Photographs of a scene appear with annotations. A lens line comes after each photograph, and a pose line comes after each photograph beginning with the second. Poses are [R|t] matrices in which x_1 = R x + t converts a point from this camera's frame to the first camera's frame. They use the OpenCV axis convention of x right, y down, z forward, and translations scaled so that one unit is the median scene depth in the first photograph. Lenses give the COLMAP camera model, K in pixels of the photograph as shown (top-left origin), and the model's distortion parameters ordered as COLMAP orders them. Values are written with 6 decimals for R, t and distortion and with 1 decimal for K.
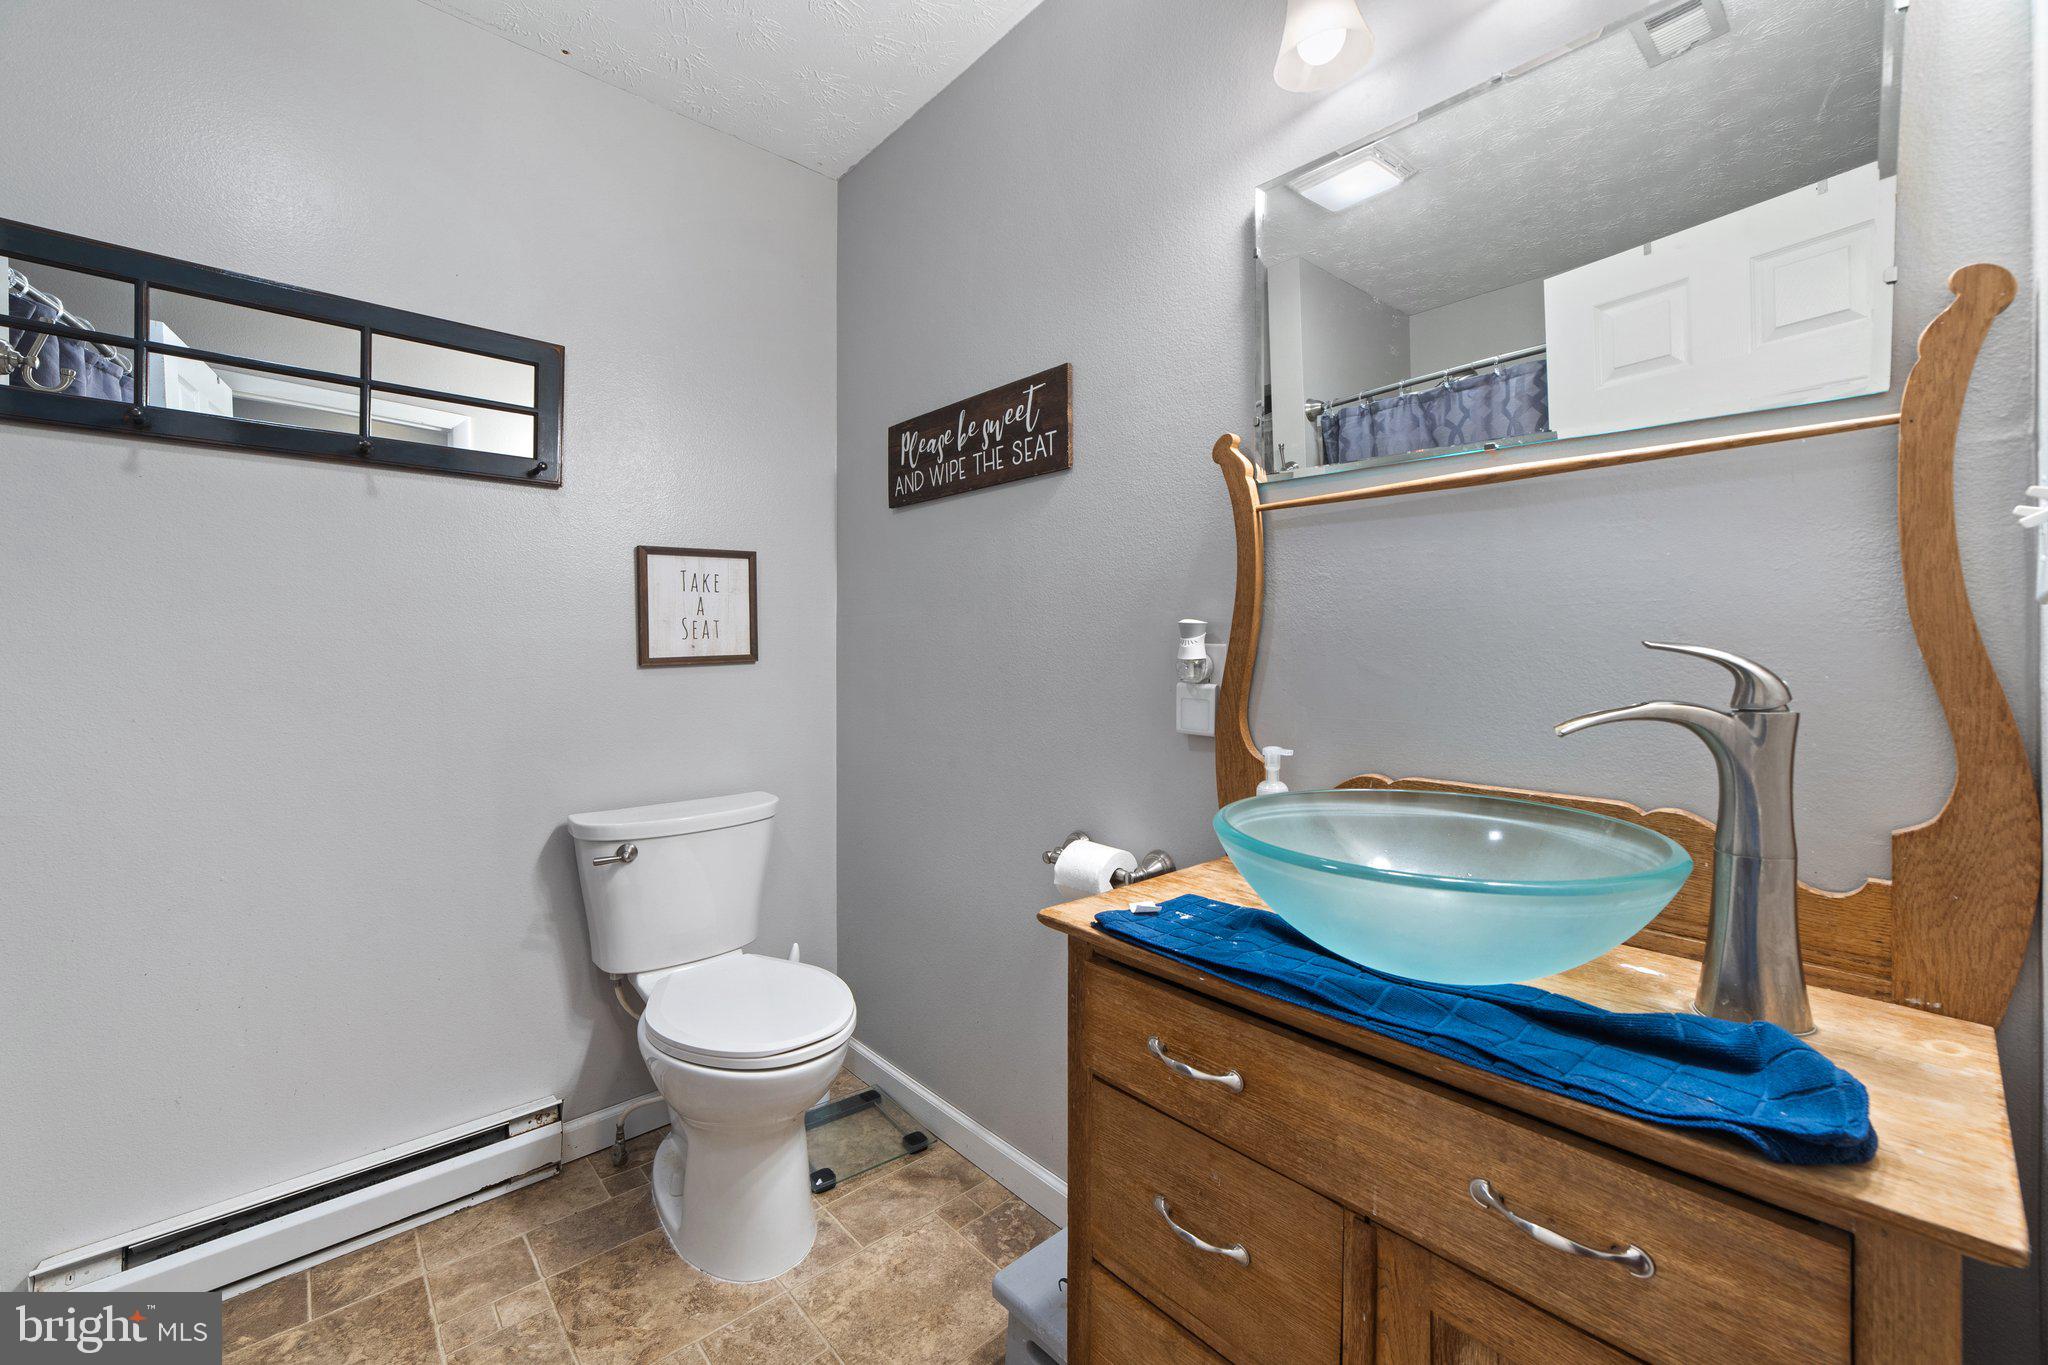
lens RADIAL K [[818.8, 0, 1027.5], [0, 818.8, 648.7], [0, 0, 1]] dist [-0.012126, 0.000258]
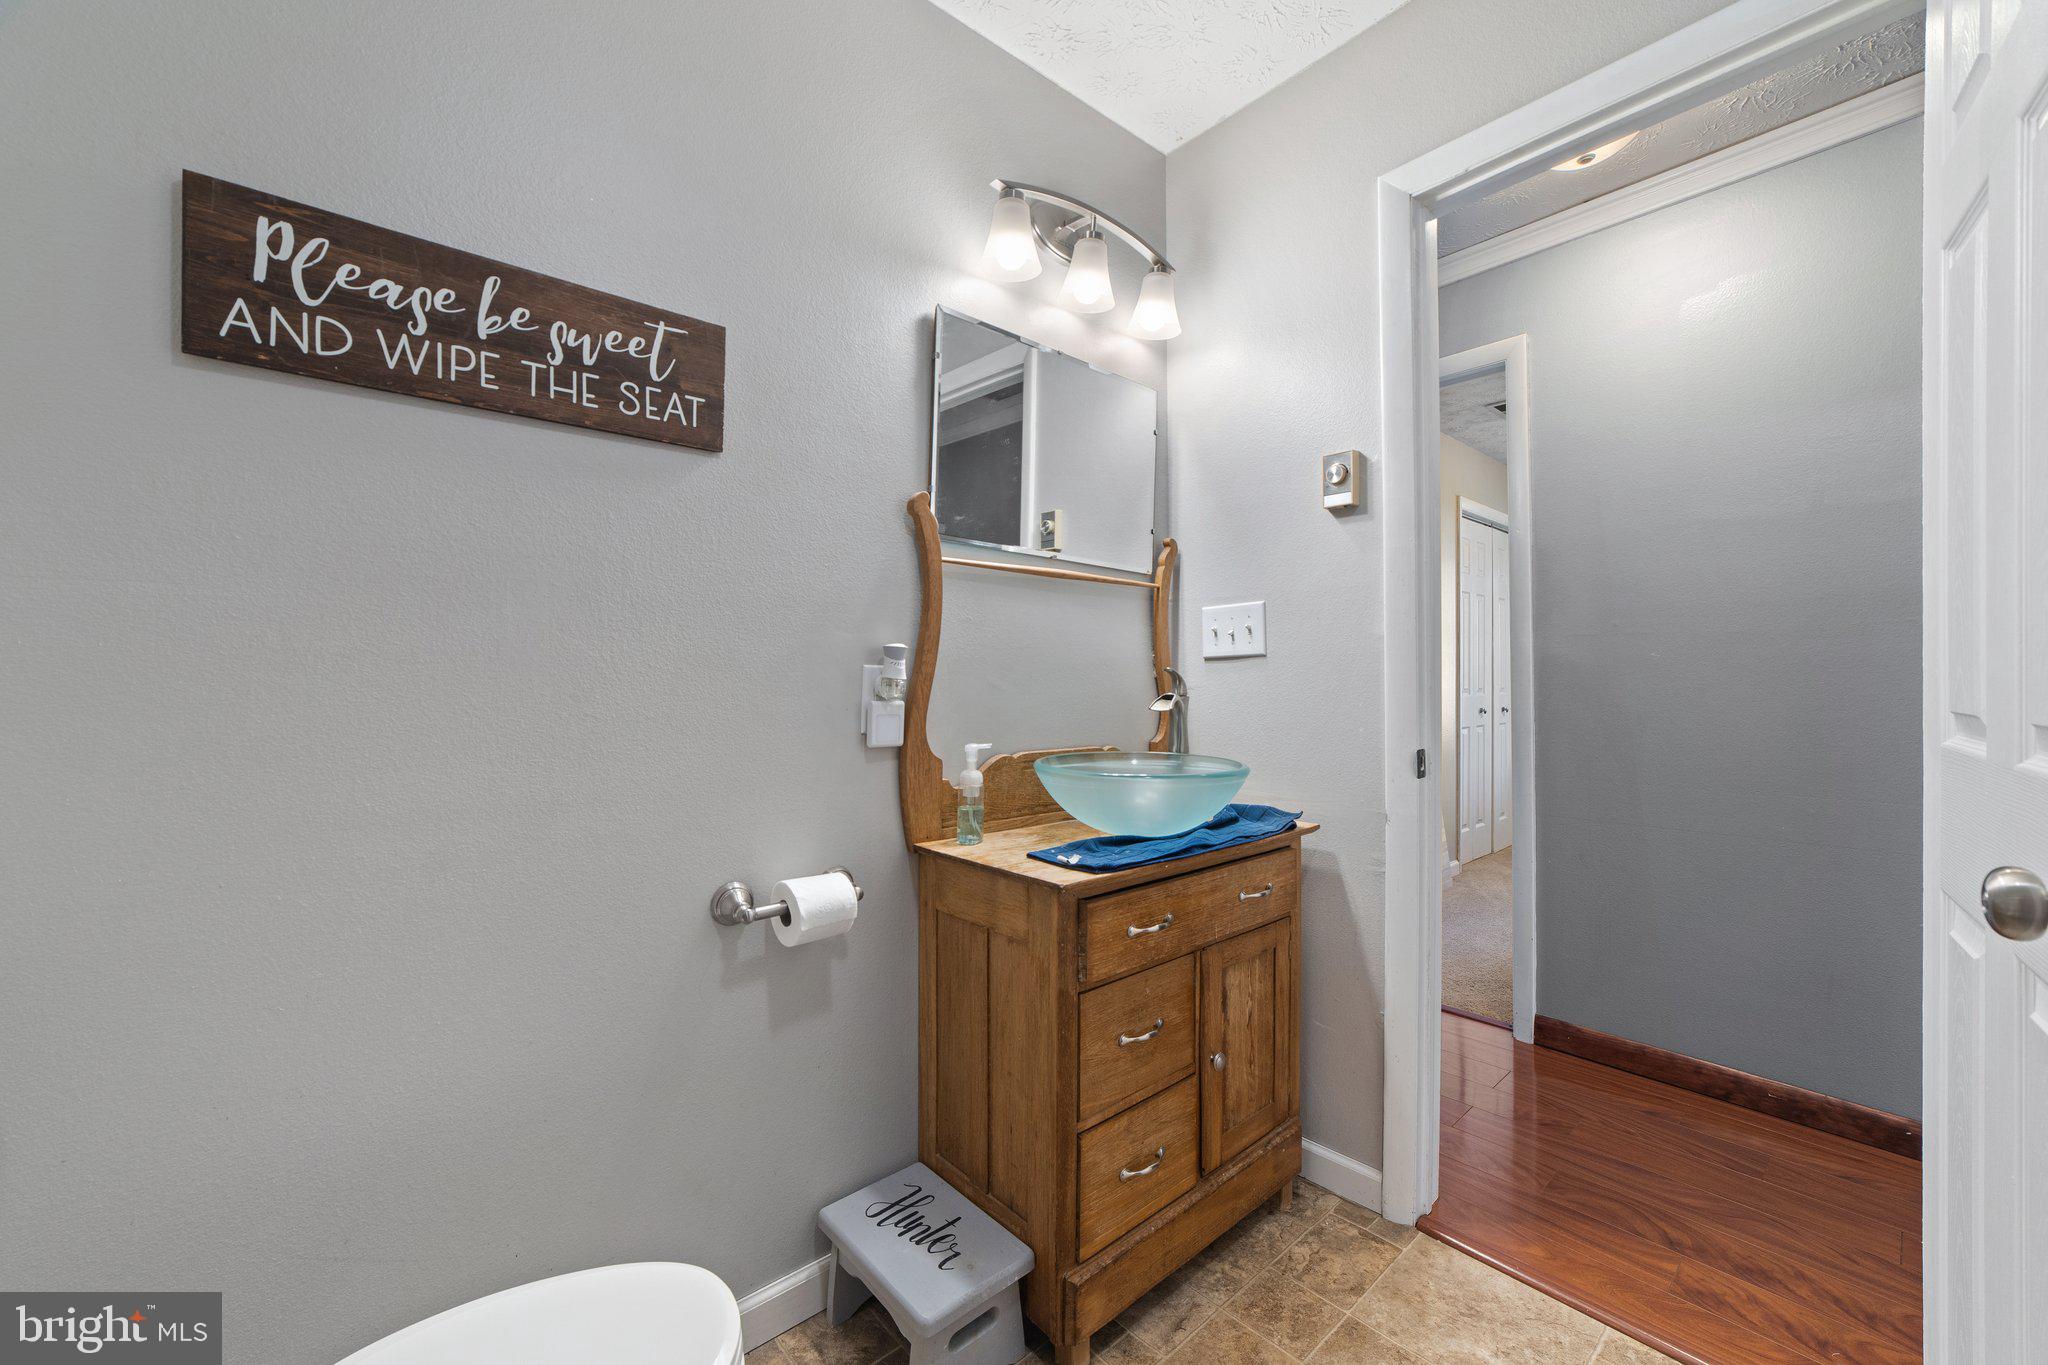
lens RADIAL K [[795.4, 0, 1024.4], [0, 795.4, 689.5], [0, 0, 1]] dist [-0.012661, 0.003664]
pose [[0.012263, -0.010315, 0.999872, -0.687612], [0.005278, 0.999934, 0.010251, 0.012791], [-0.999911, 0.005152, 0.012317, 0.618988]]
